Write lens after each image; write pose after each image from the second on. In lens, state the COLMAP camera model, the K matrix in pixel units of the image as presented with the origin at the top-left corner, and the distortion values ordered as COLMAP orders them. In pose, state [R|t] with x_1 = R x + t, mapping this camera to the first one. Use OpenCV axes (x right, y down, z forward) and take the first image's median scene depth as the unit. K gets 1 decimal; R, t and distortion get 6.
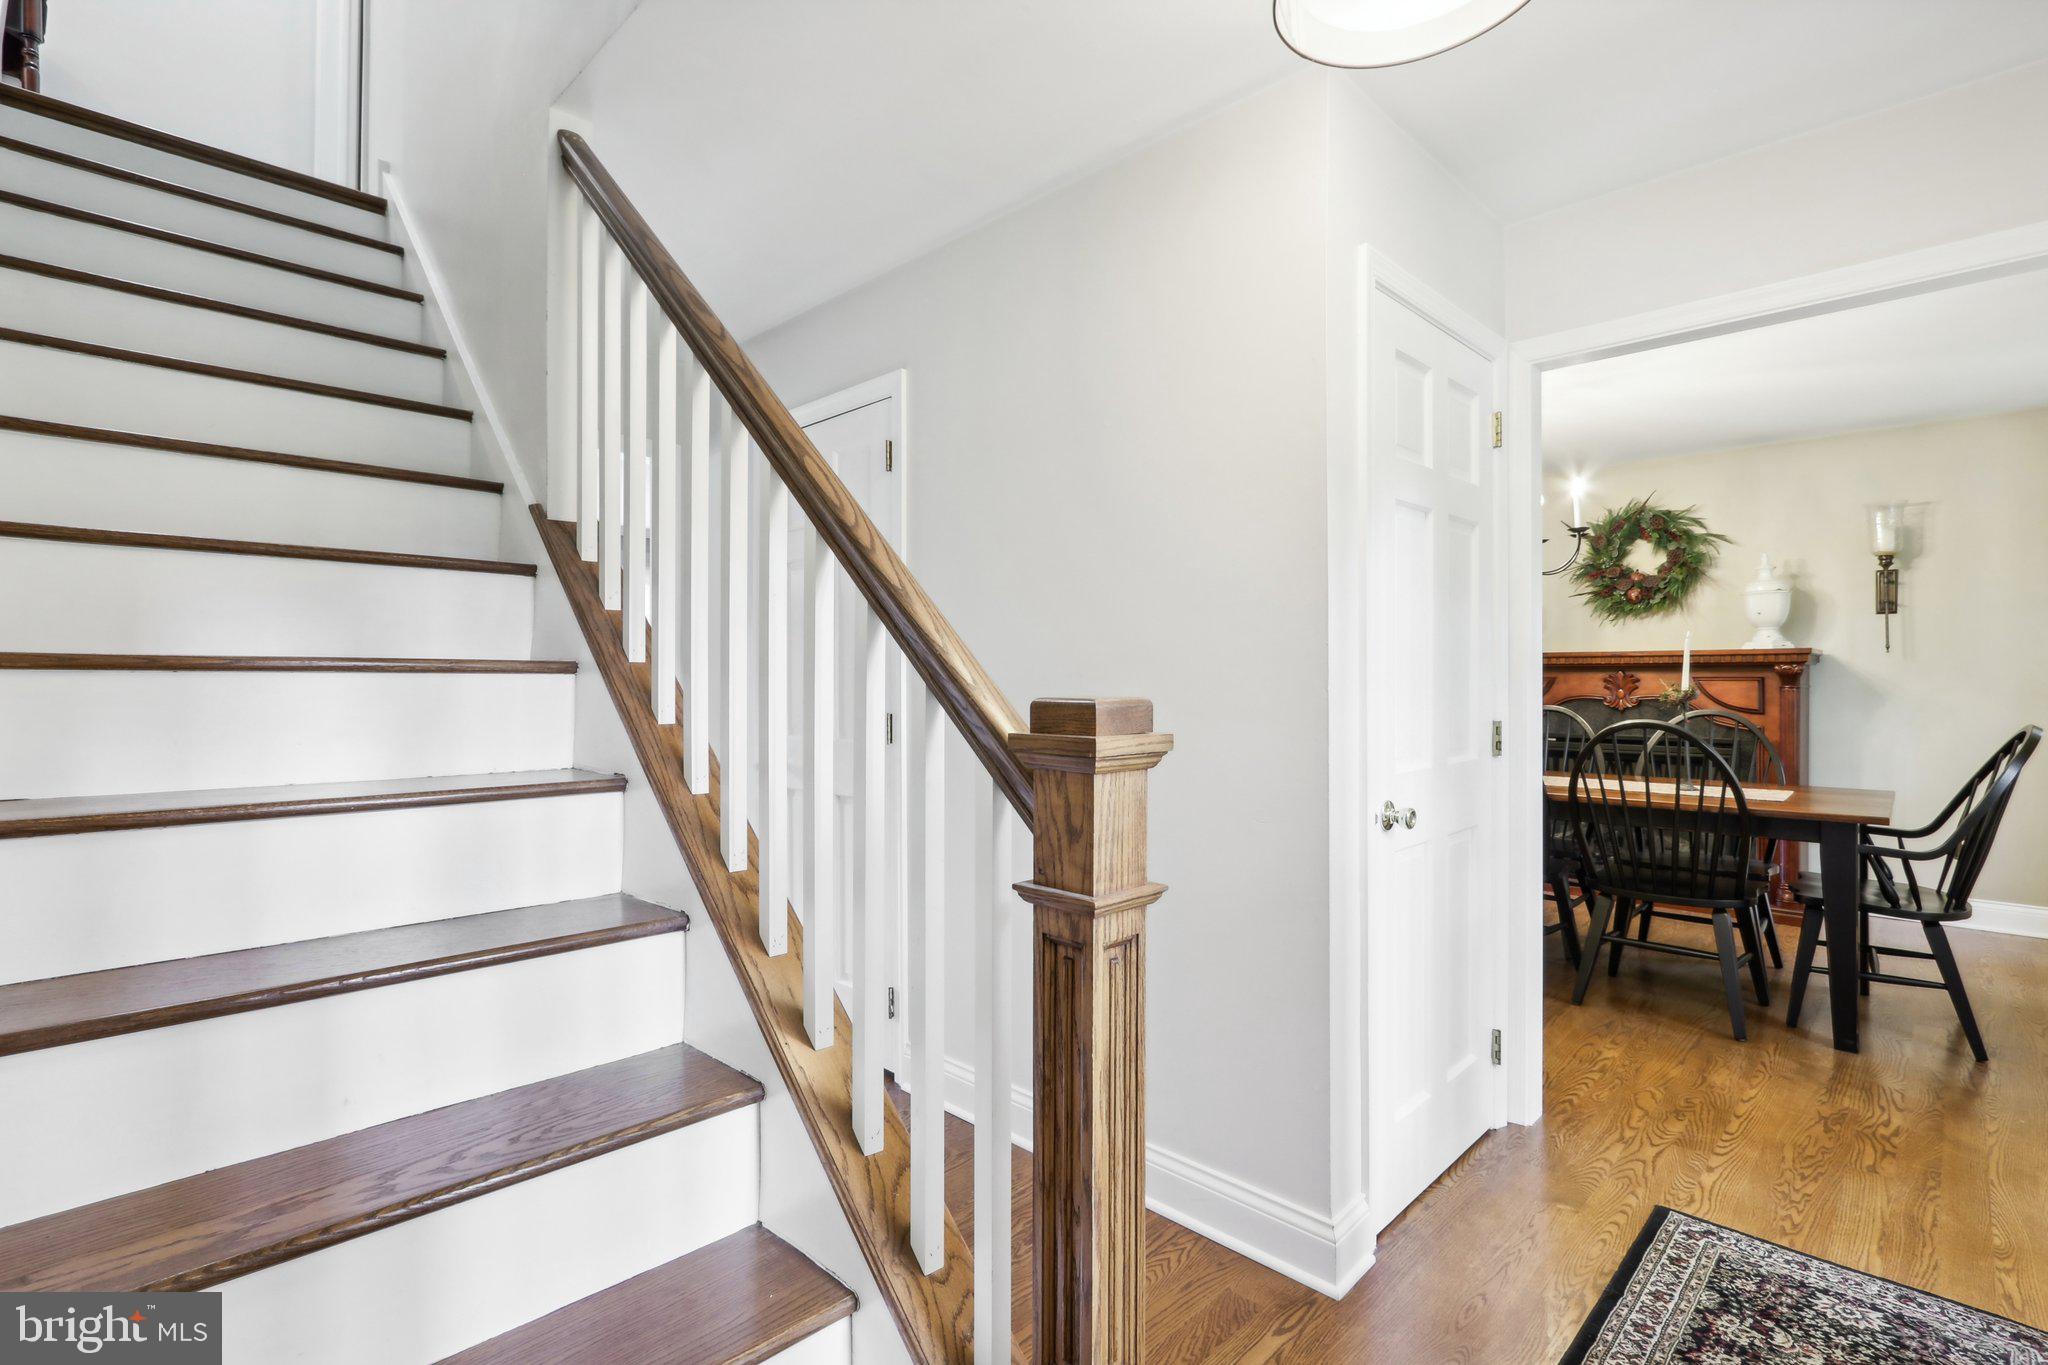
lens RADIAL K [[951.7, 0, 1021.3], [0, 951.7, 684.4], [0, 0, 1]] dist [0.003386, -0.000231]
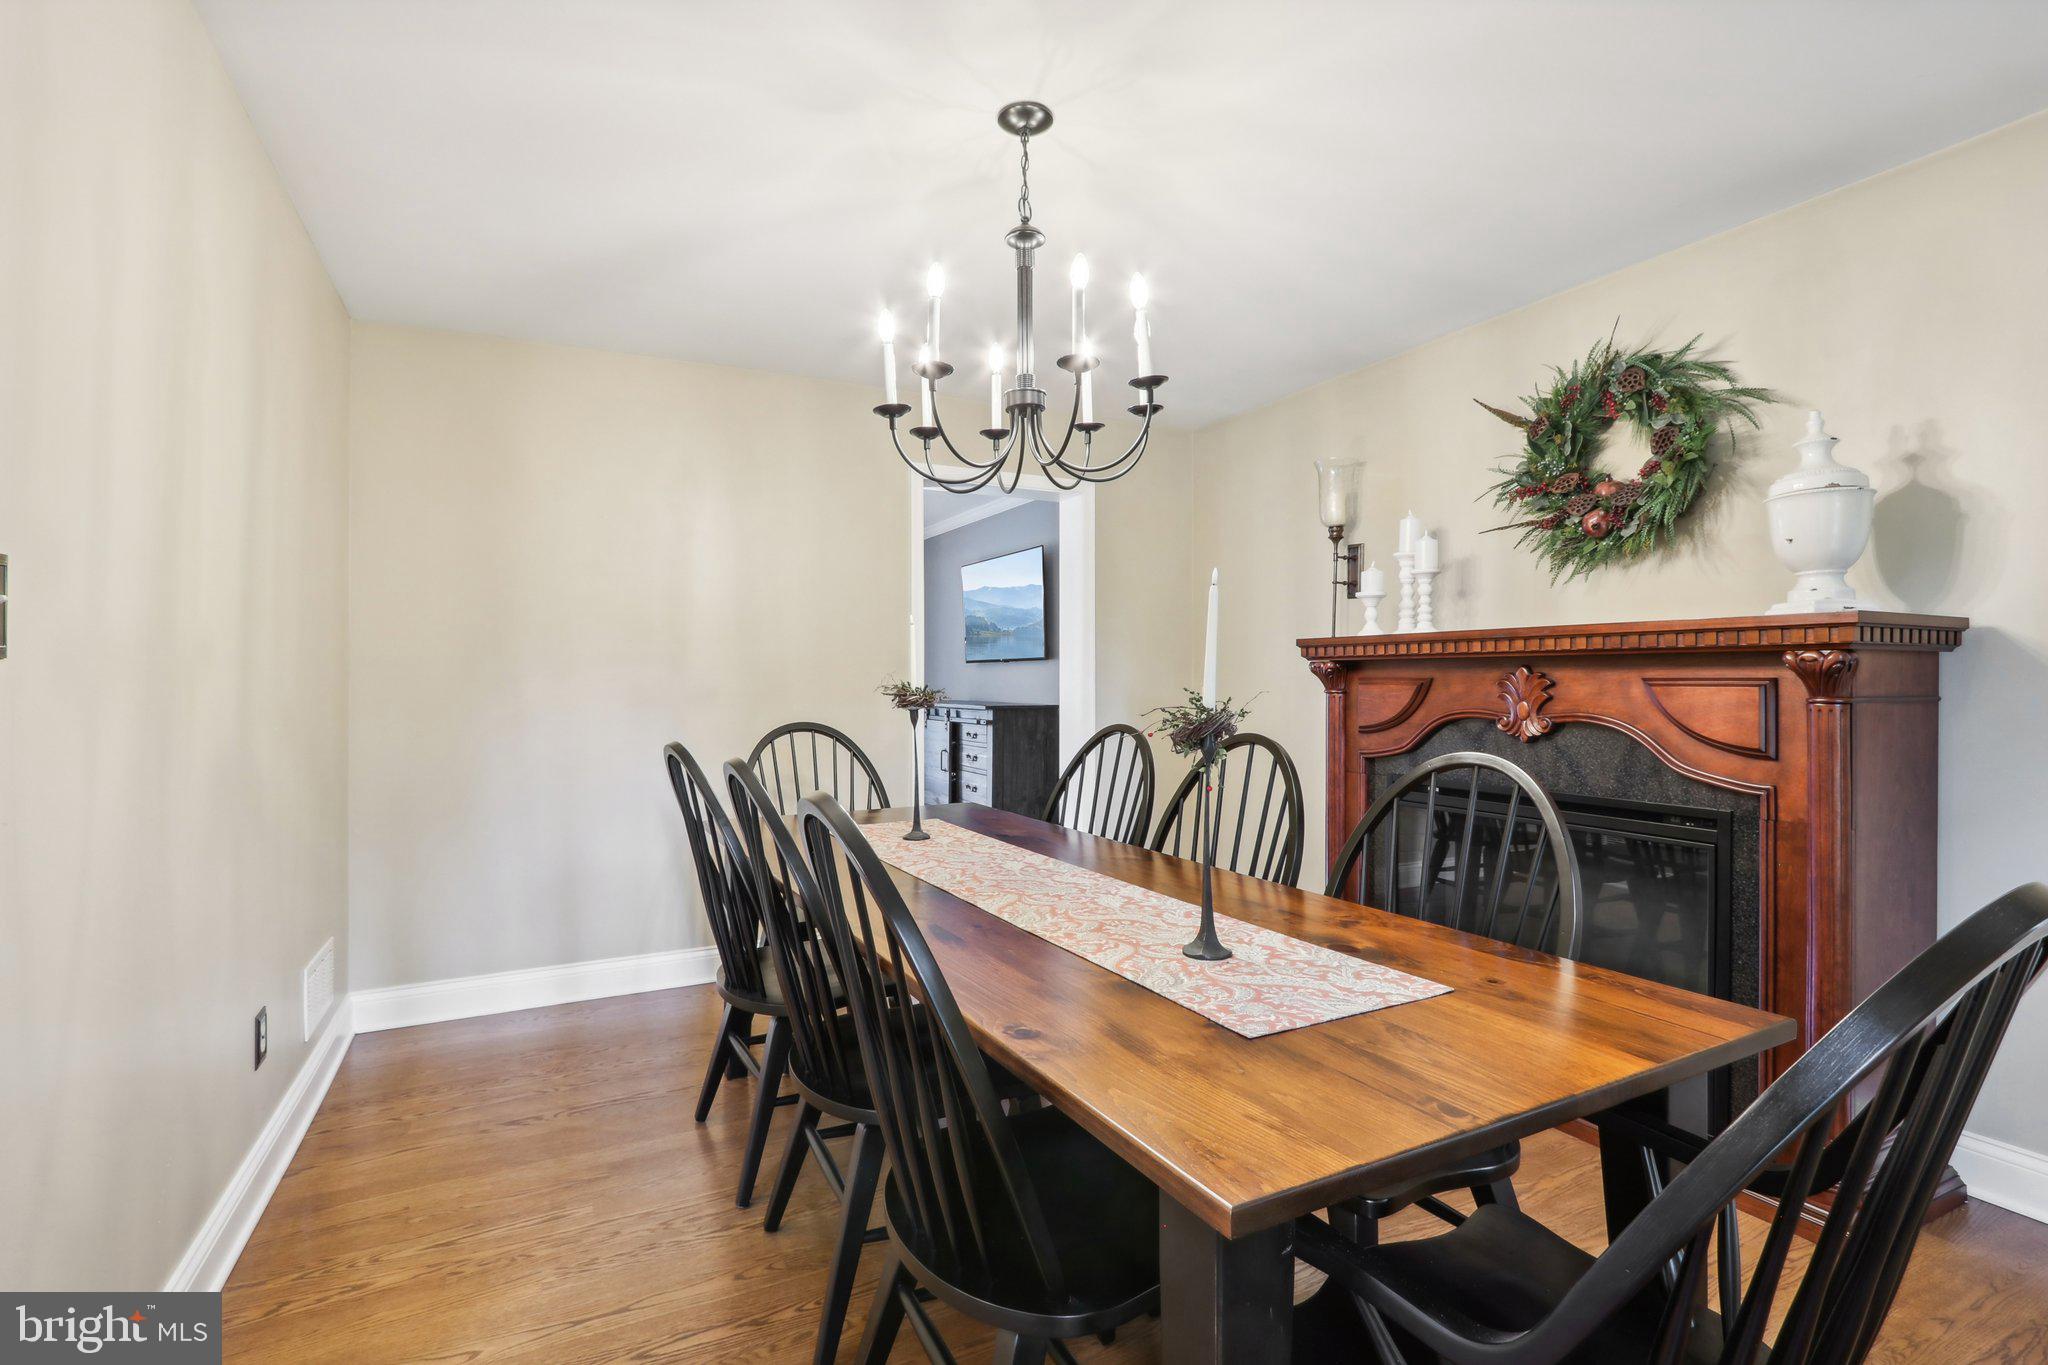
lens RADIAL K [[951.7, 0, 1021.5], [0, 951.7, 679.5], [0, 0, 1]] dist [0.003386, -0.000231]
pose [[0.951634, -0.005094, -0.307190, 0.516350], [0.005032, 0.999987, -0.000994, -0.007347], [0.307192, -0.000600, 0.951648, 0.407507]]
